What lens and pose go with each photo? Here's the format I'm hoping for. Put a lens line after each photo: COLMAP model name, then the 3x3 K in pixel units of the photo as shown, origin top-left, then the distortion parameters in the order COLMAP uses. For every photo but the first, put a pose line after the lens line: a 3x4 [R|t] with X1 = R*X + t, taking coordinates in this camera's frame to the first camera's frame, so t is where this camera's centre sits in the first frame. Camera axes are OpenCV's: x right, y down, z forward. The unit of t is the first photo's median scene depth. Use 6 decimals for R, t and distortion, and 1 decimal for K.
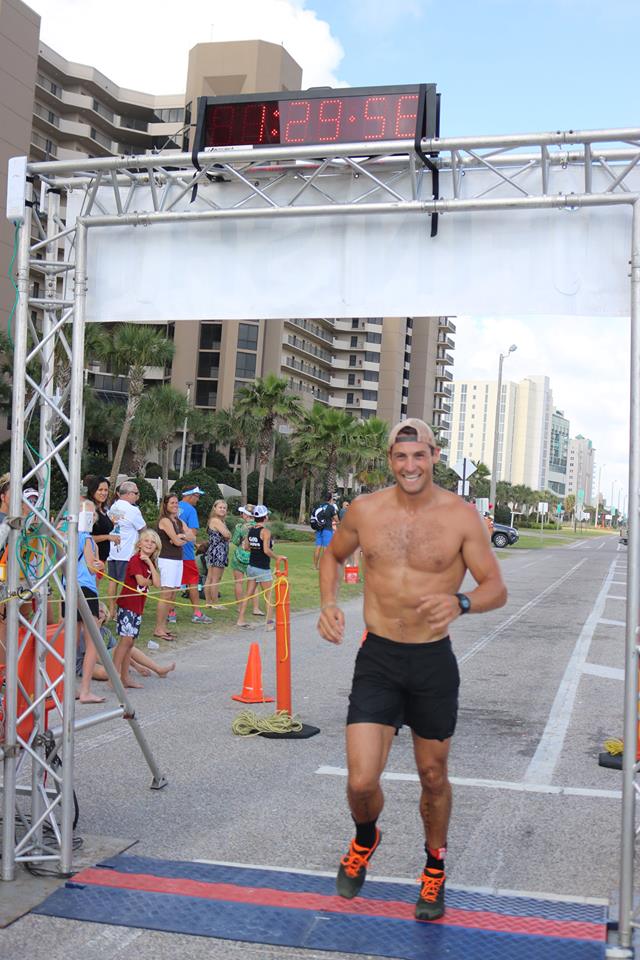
lens RADIAL K [[1174.9, 0, 320.0], [0, 1174.9, 480.0], [0, 0, 1]] dist [-0.083018, 0.030871]
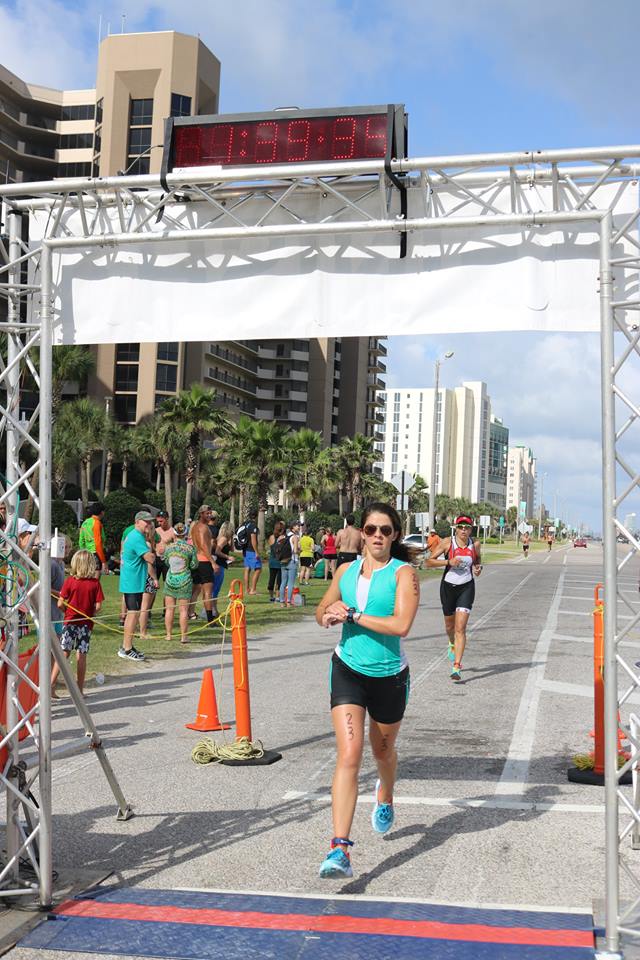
lens RADIAL K [[1247.8, 0, 320.0], [0, 1247.8, 480.0], [0, 0, 1]] dist [-0.076645, 0.017607]
pose [[0.997997, -0.023491, 0.058741, -0.032946], [0.024273, 0.999626, -0.012623, -0.002033], [-0.058423, 0.014024, 0.998193, -0.049268]]
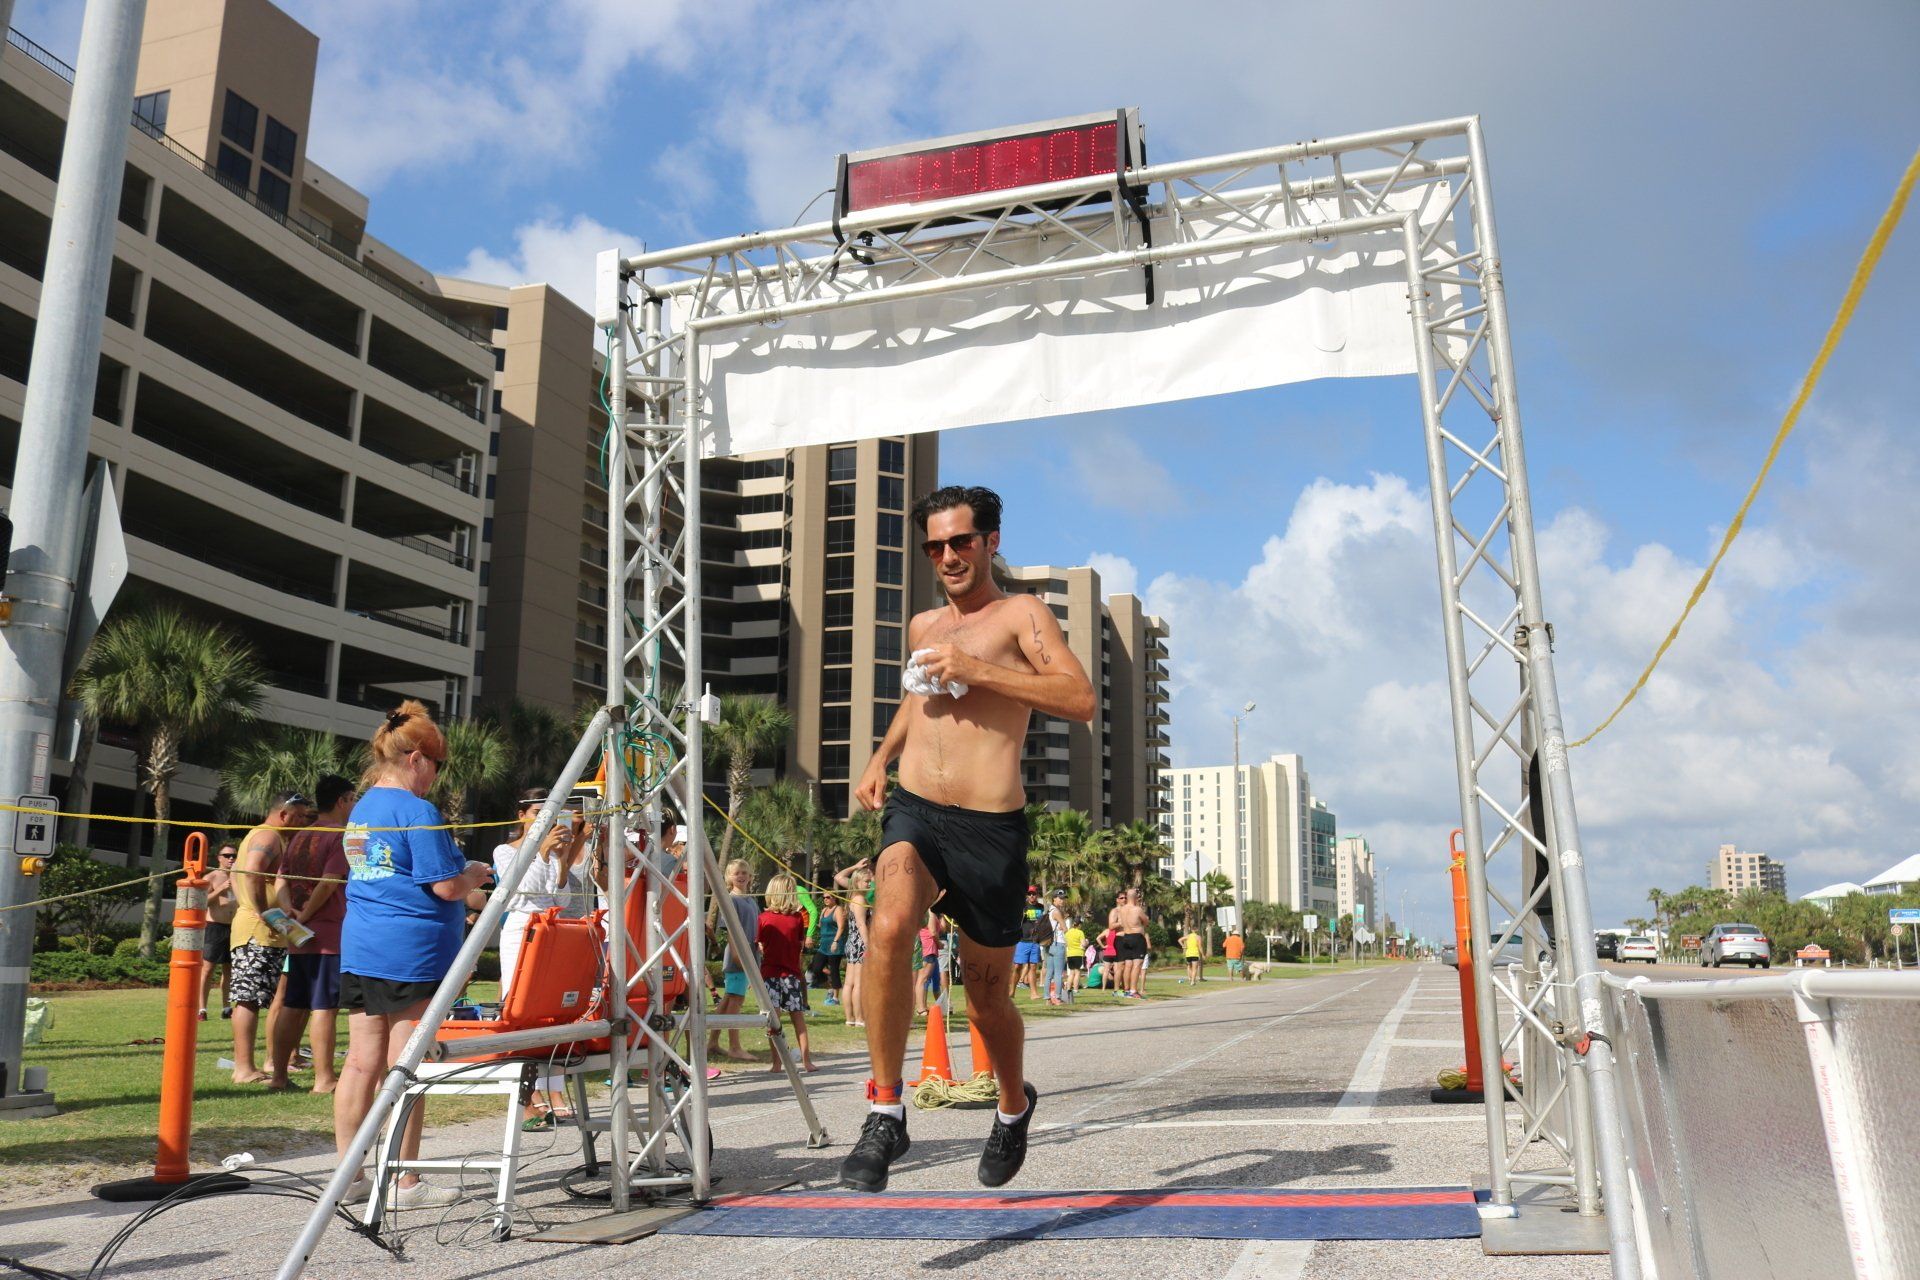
lens RADIAL K [[1616.4, 0, 960.0], [0, 1616.4, 640.0], [0, 0, 1]] dist [-0.166705, 0.135103]
pose [[0.997881, -0.063972, -0.011847, -0.023352], [0.060989, 0.983204, -0.172020, 0.146278], [0.022652, 0.170933, 0.985022, -0.001929]]
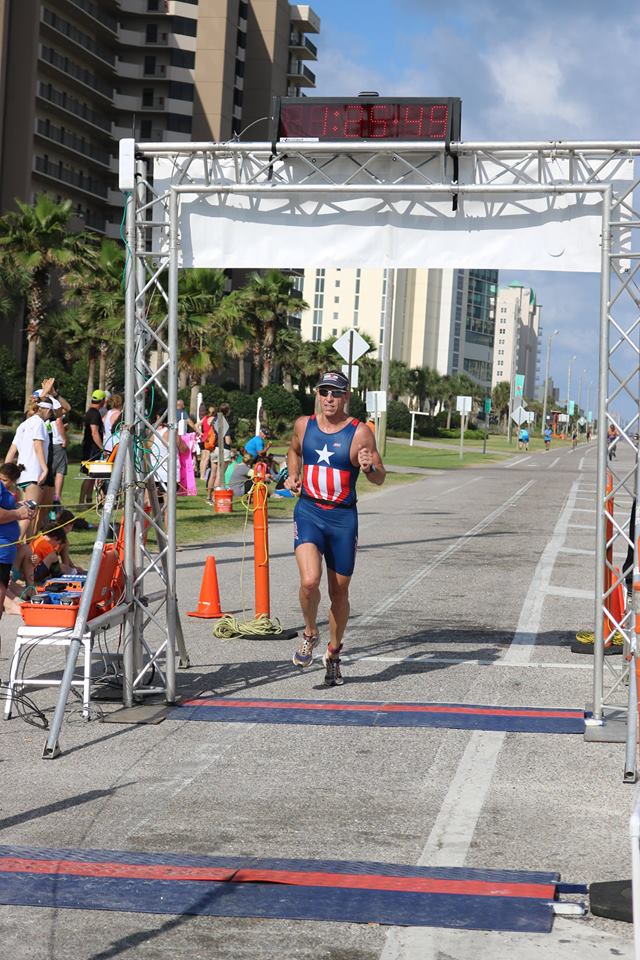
lens RADIAL K [[1967.9, 0, 320.0], [0, 1967.9, 480.0], [0, 0, 1]] dist [0.042401, 0.094902]
pose [[0.992864, -0.014404, 0.118382, -0.254015], [0.007138, 0.998077, 0.061578, -0.031886], [-0.119041, -0.060294, 0.991057, -0.953078]]
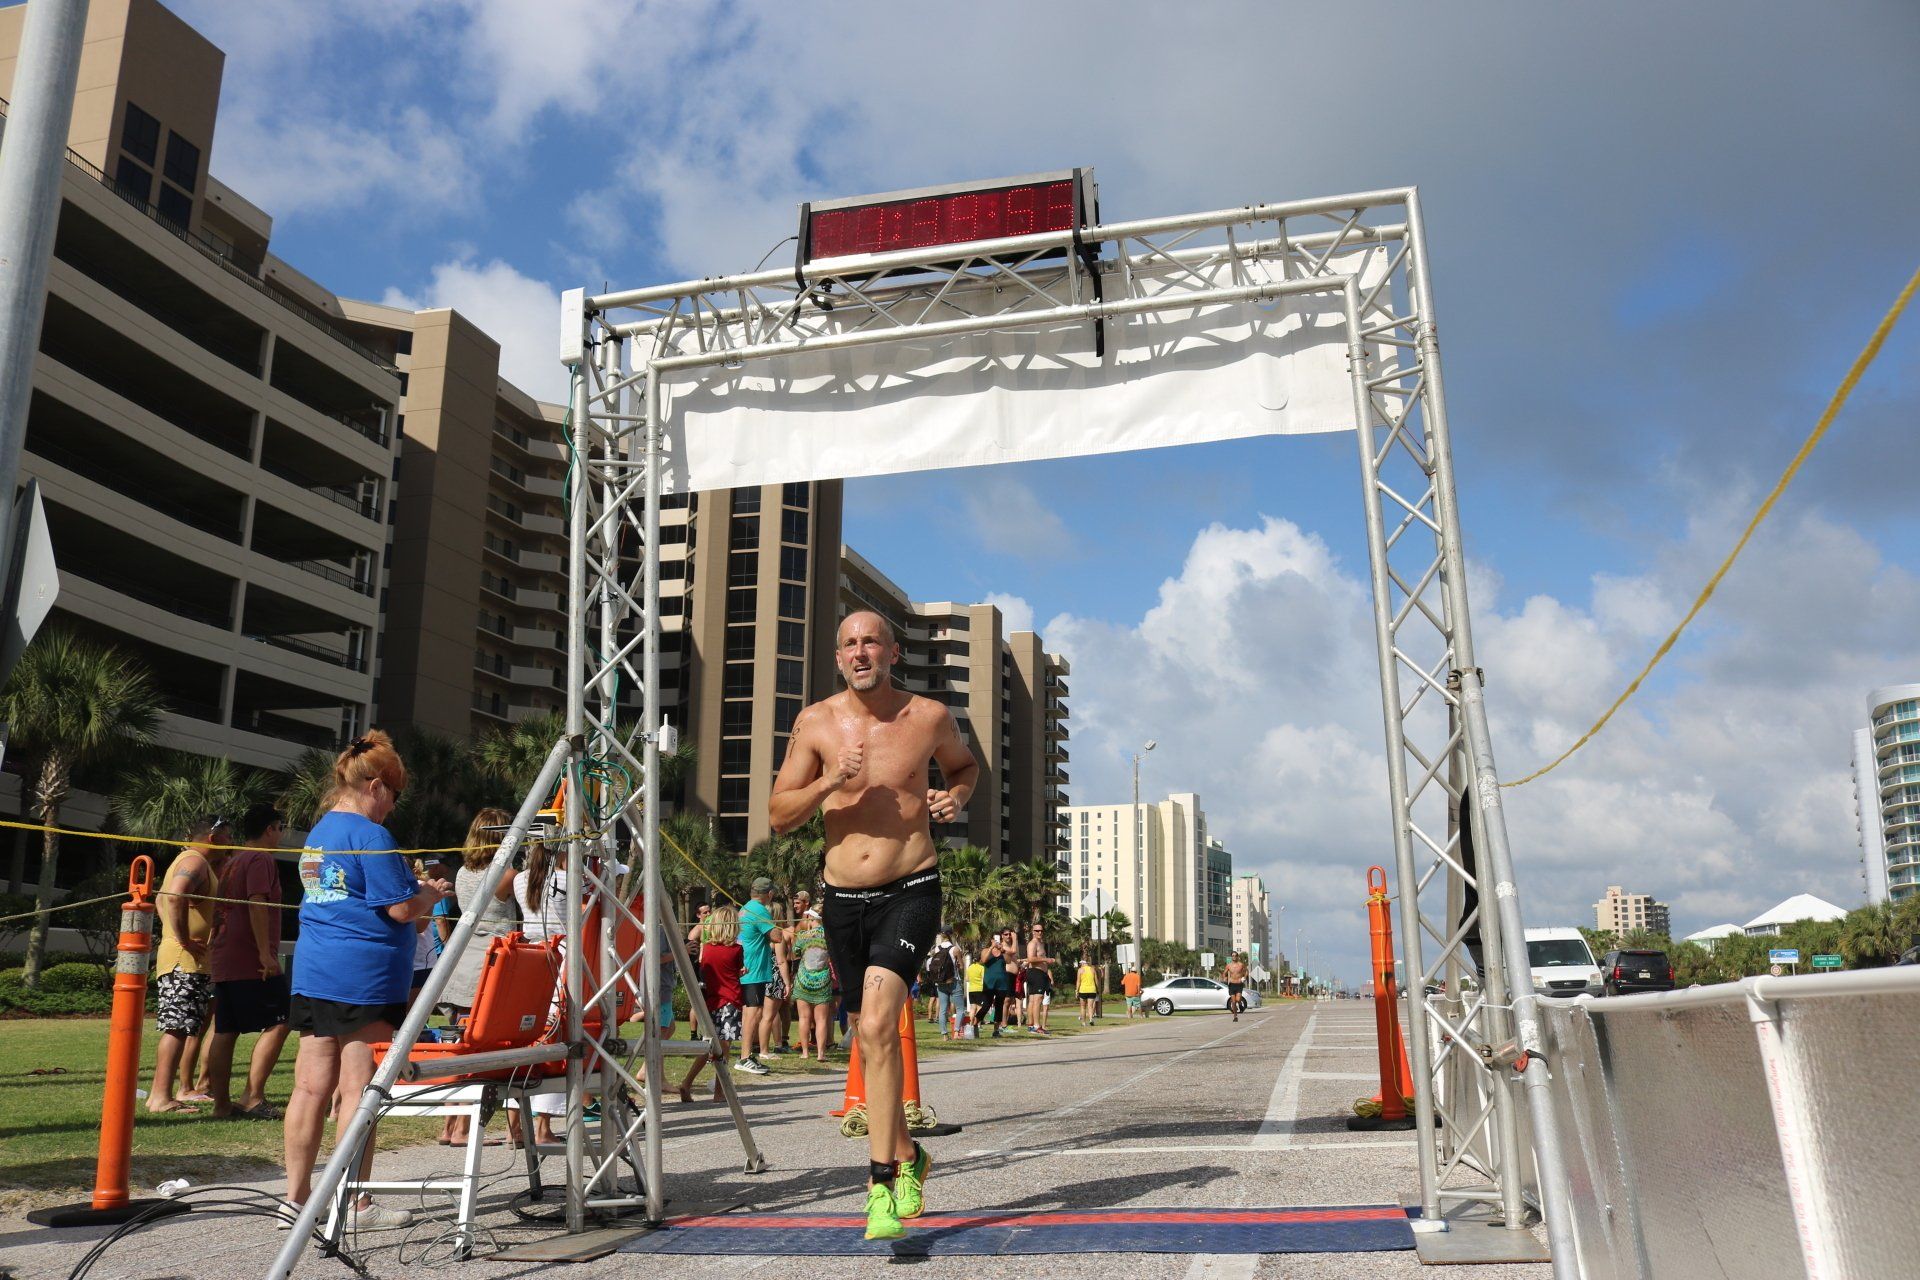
lens RADIAL K [[1616.4, 0, 960.0], [0, 1616.4, 640.0], [0, 0, 1]] dist [-0.166705, 0.135103]
pose [[0.997548, -0.048087, 0.050844, -0.051025], [0.056935, 0.980117, -0.190077, 0.149142], [-0.040692, 0.192506, 0.980452, -0.029737]]
